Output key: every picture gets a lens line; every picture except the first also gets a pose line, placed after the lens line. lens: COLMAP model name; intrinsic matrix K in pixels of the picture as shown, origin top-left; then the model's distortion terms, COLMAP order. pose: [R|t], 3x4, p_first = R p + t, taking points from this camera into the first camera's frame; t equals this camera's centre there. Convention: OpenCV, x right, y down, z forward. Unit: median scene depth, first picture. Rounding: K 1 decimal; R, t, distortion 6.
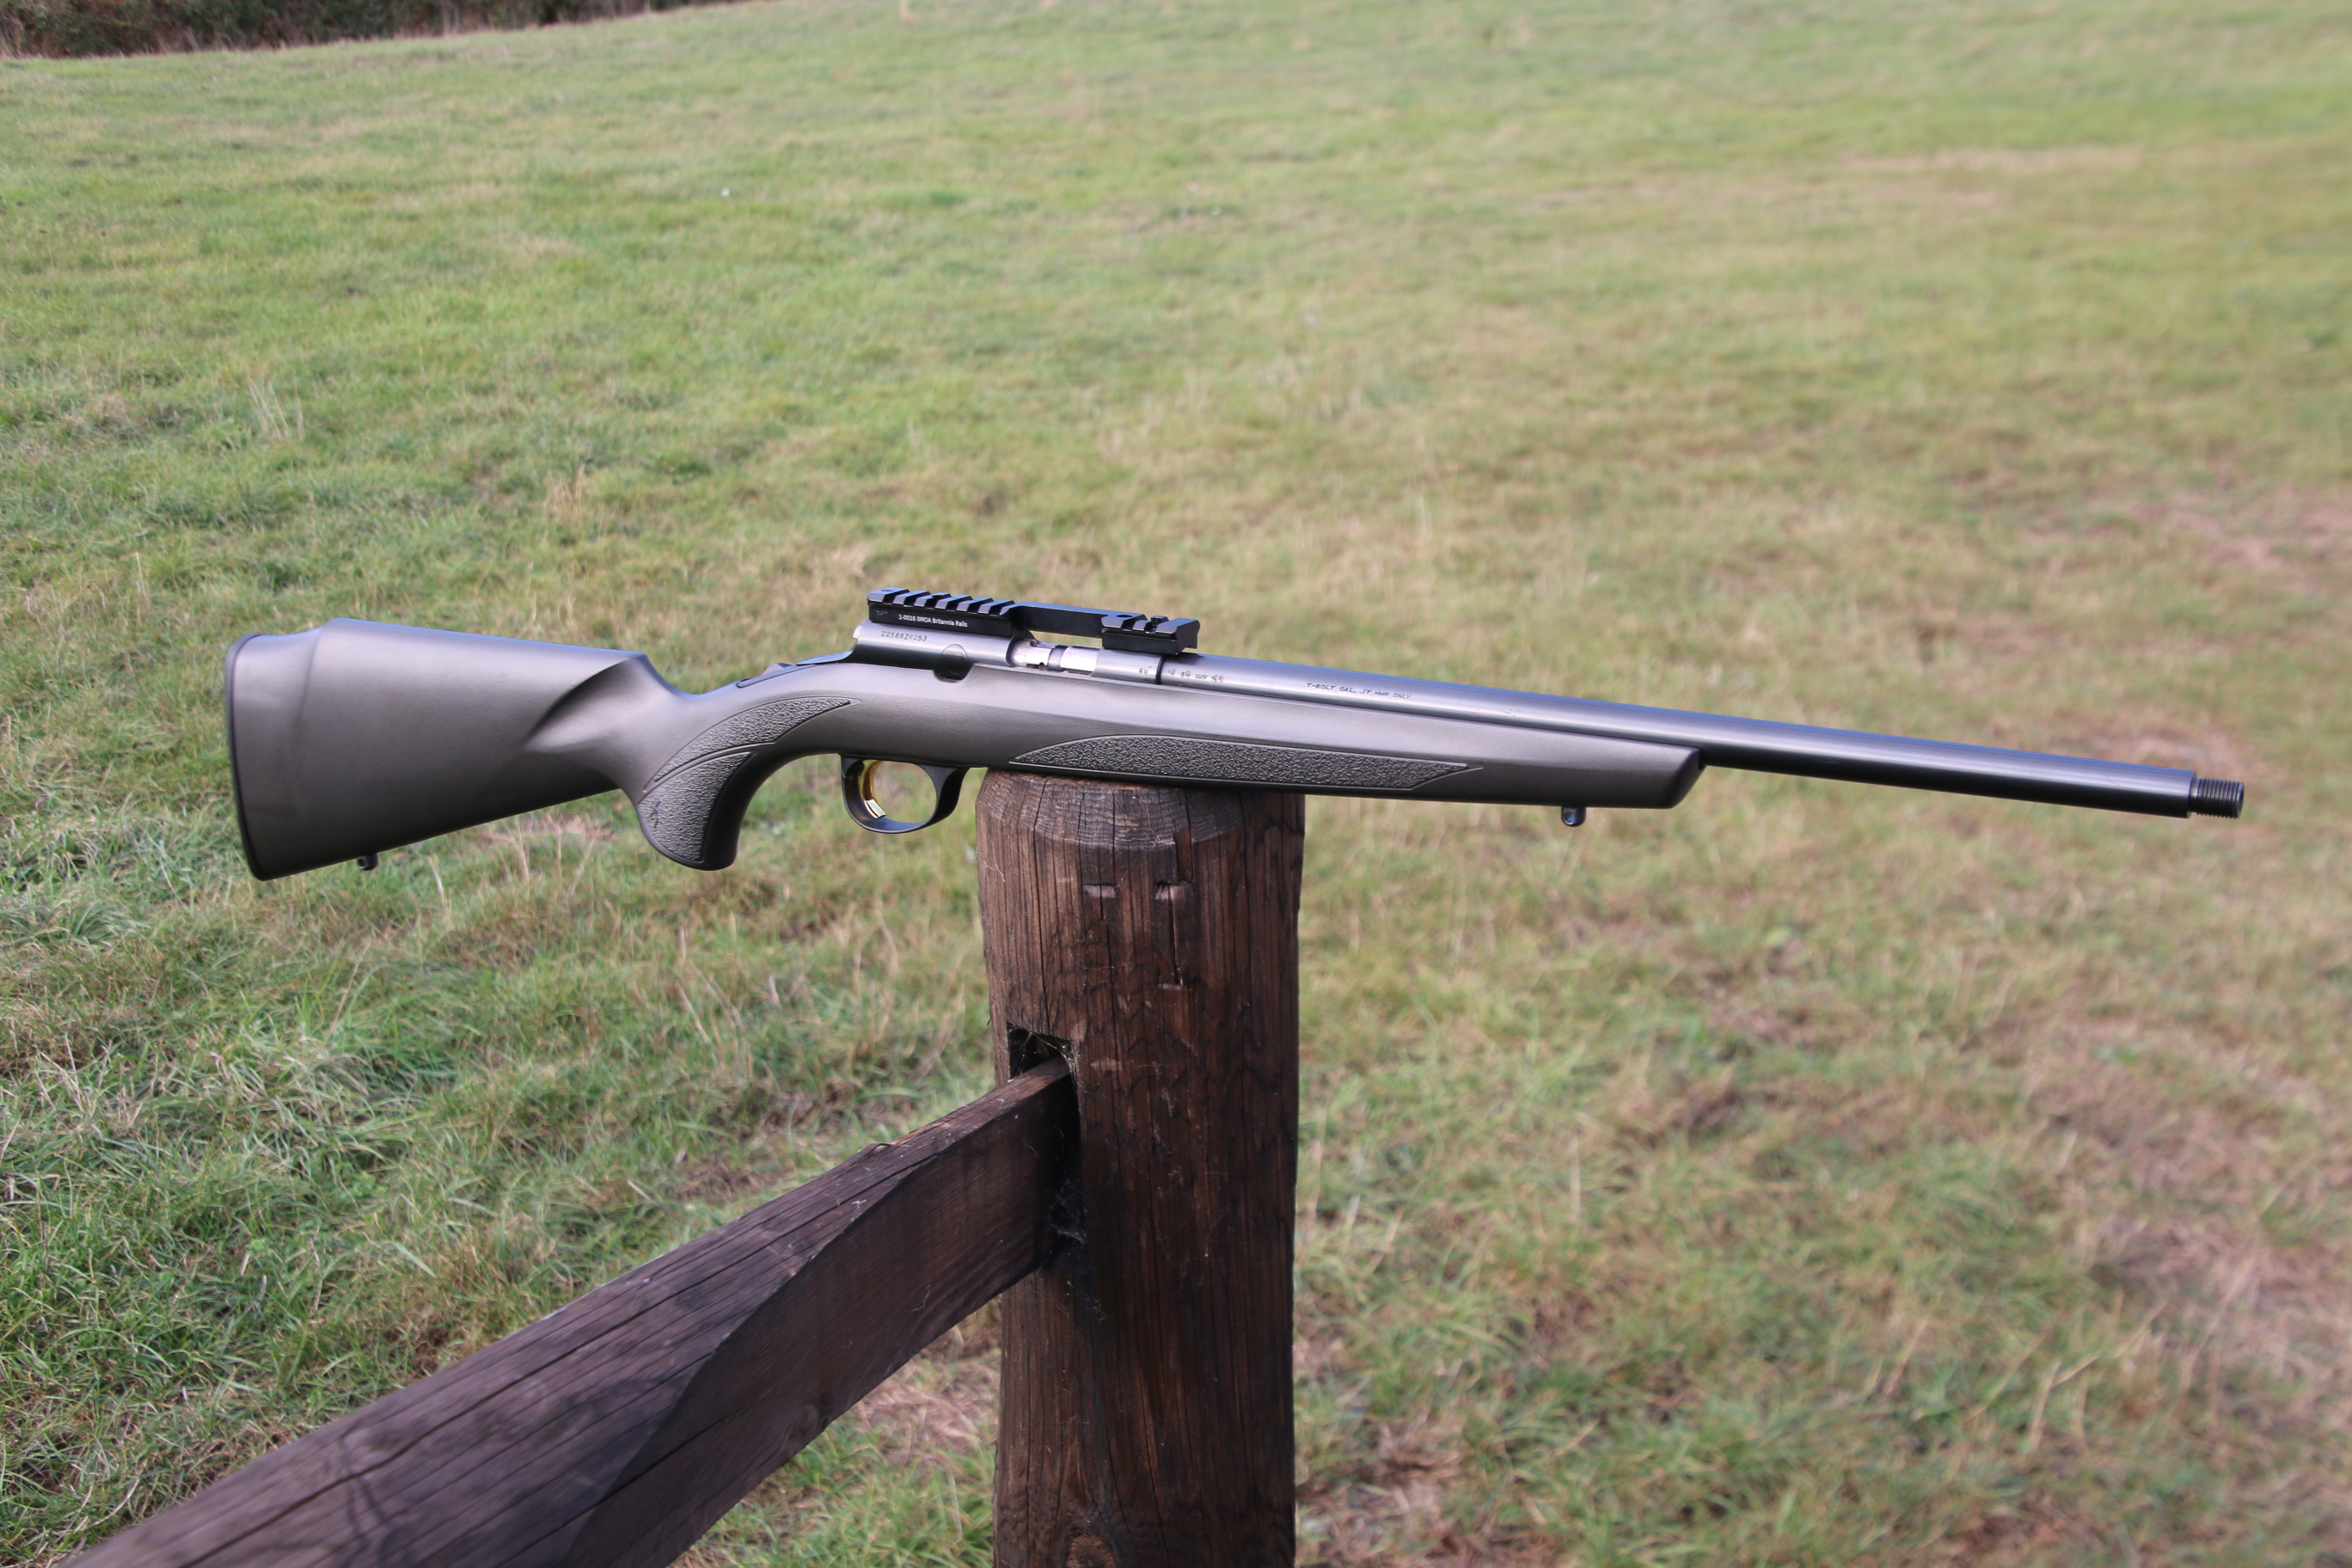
lens RADIAL K [[3177.3, 0, 1302.0], [0, 3177.3, 873.3], [0, 0, 1]] dist [0.061571, 0.518155]
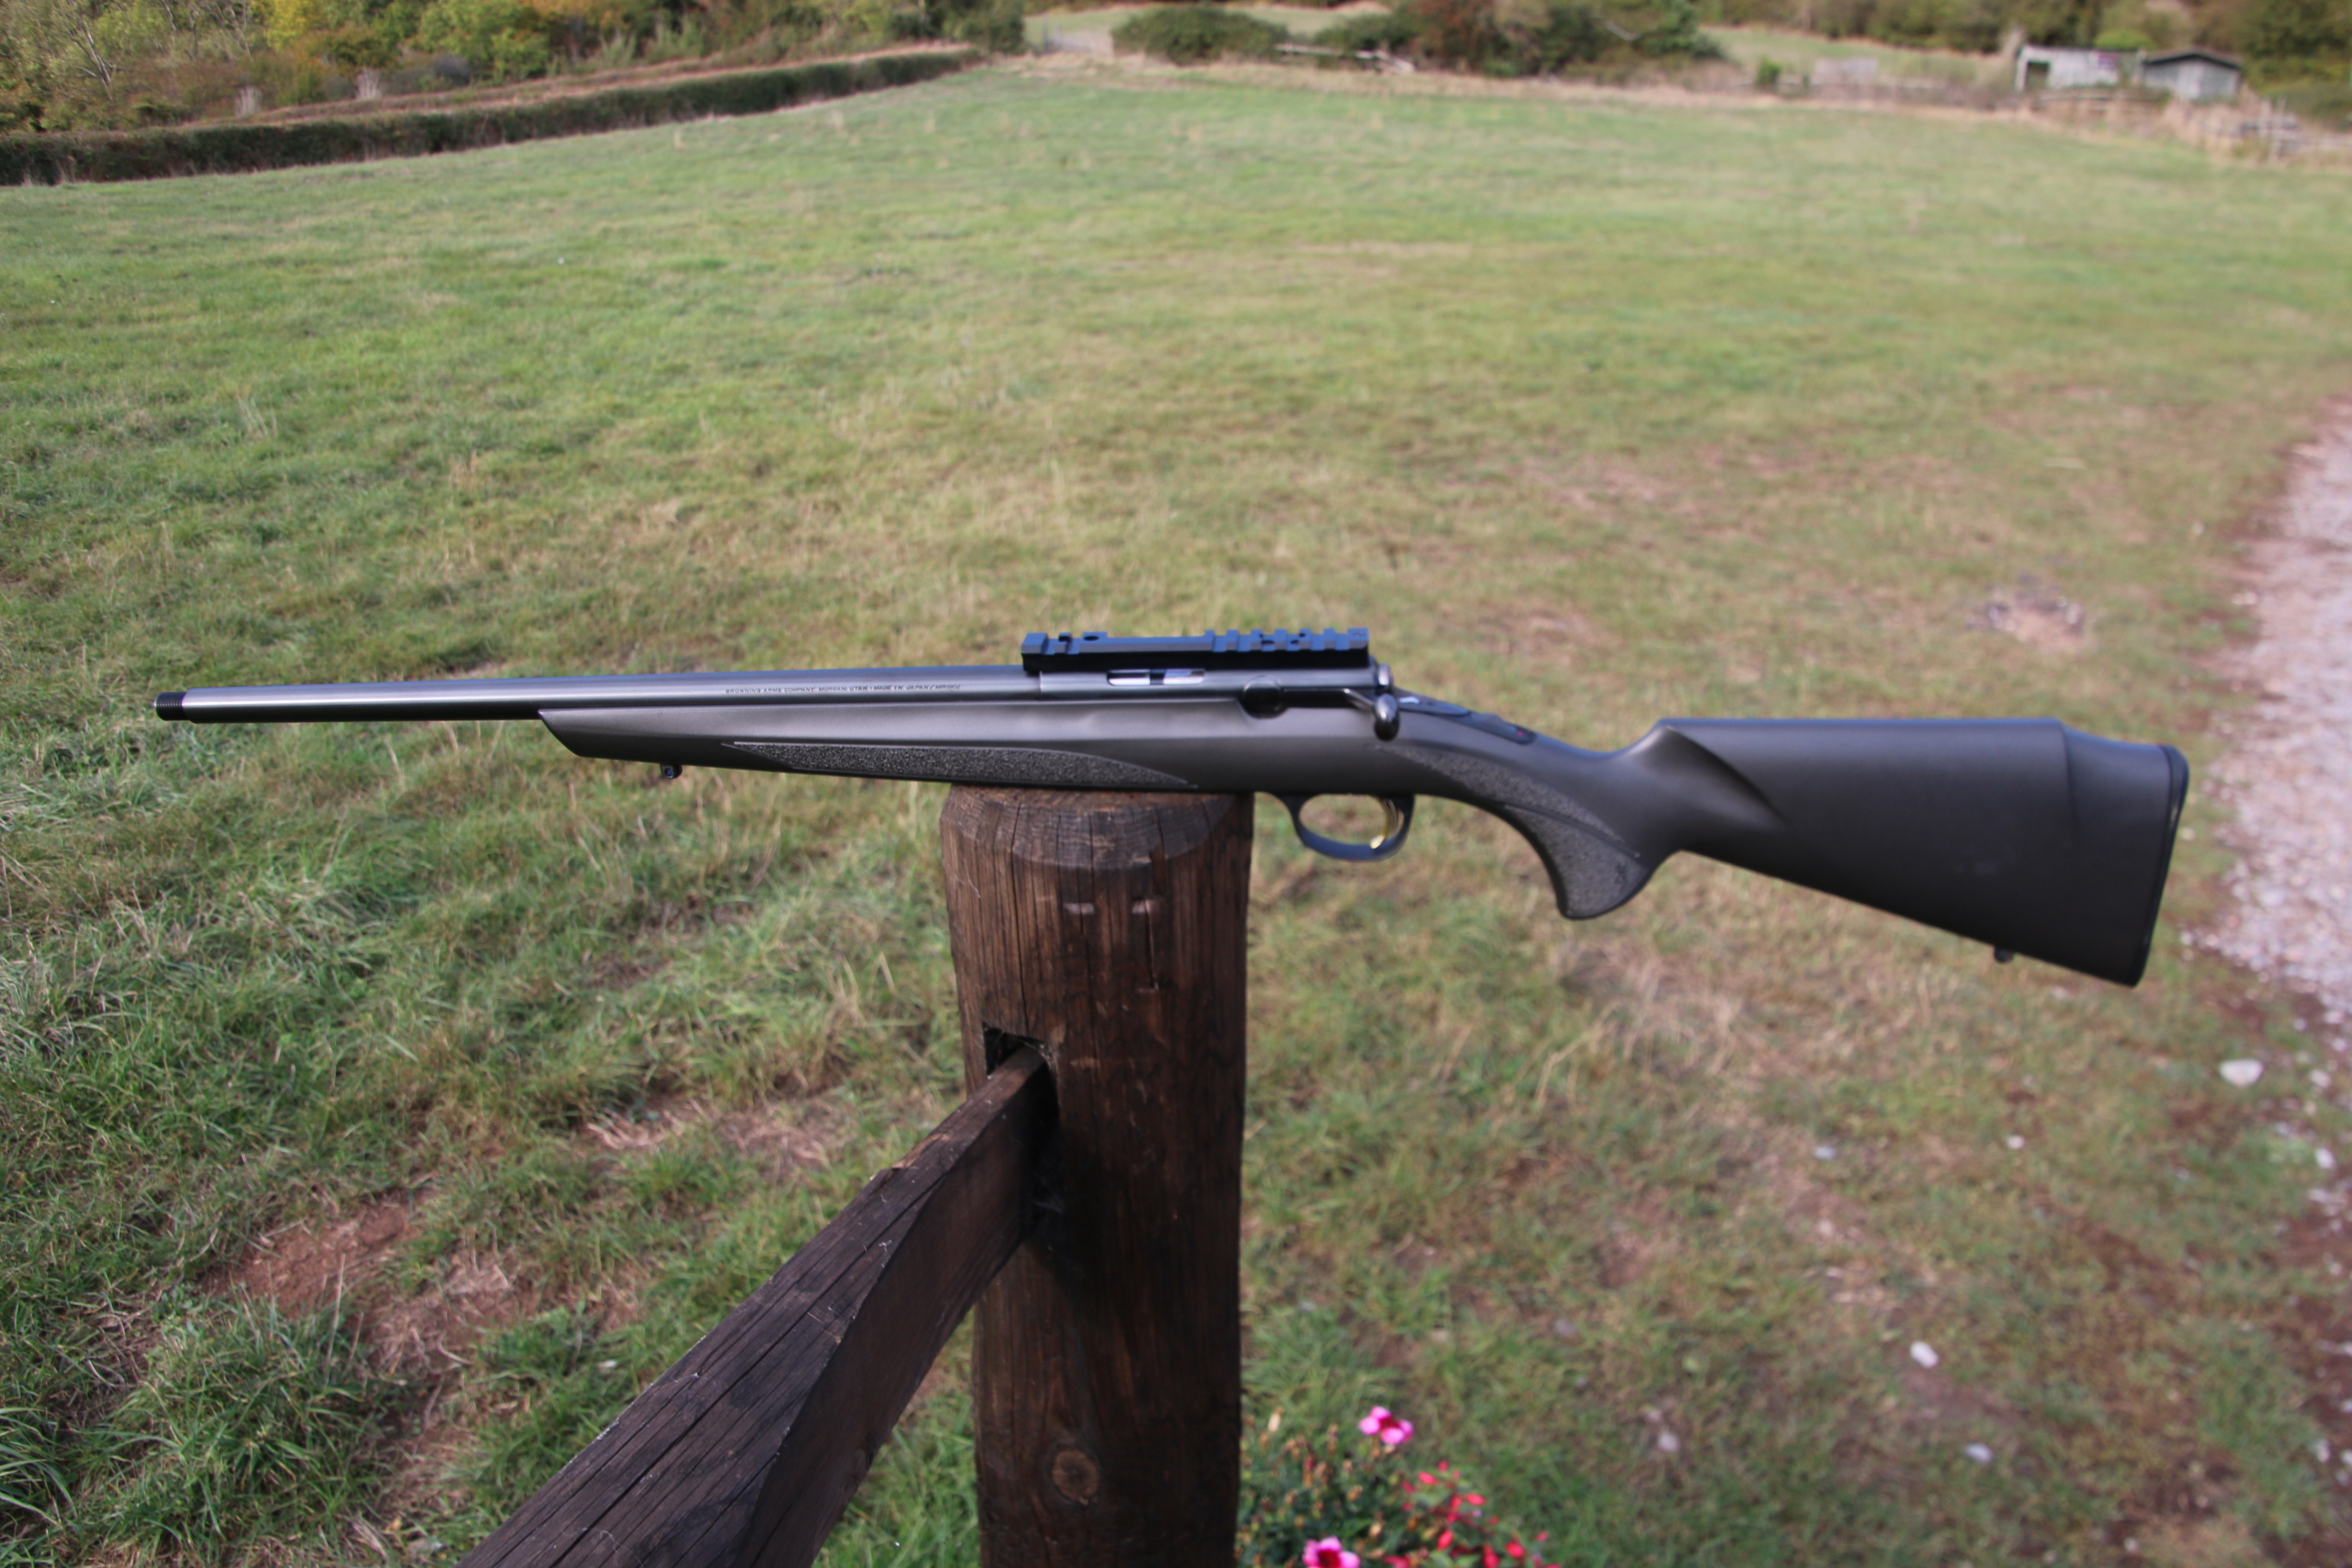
lens RADIAL K [[1800.0, 0, 1285.2], [0, 1800.0, 836.8], [0, 0, 1]] dist [-0.136006, 0.095044]
pose [[0.977030, -0.047430, 0.207757, -0.041247], [0.026367, 0.994331, 0.103004, -0.026544], [-0.211465, -0.095160, 0.972742, 0.143063]]
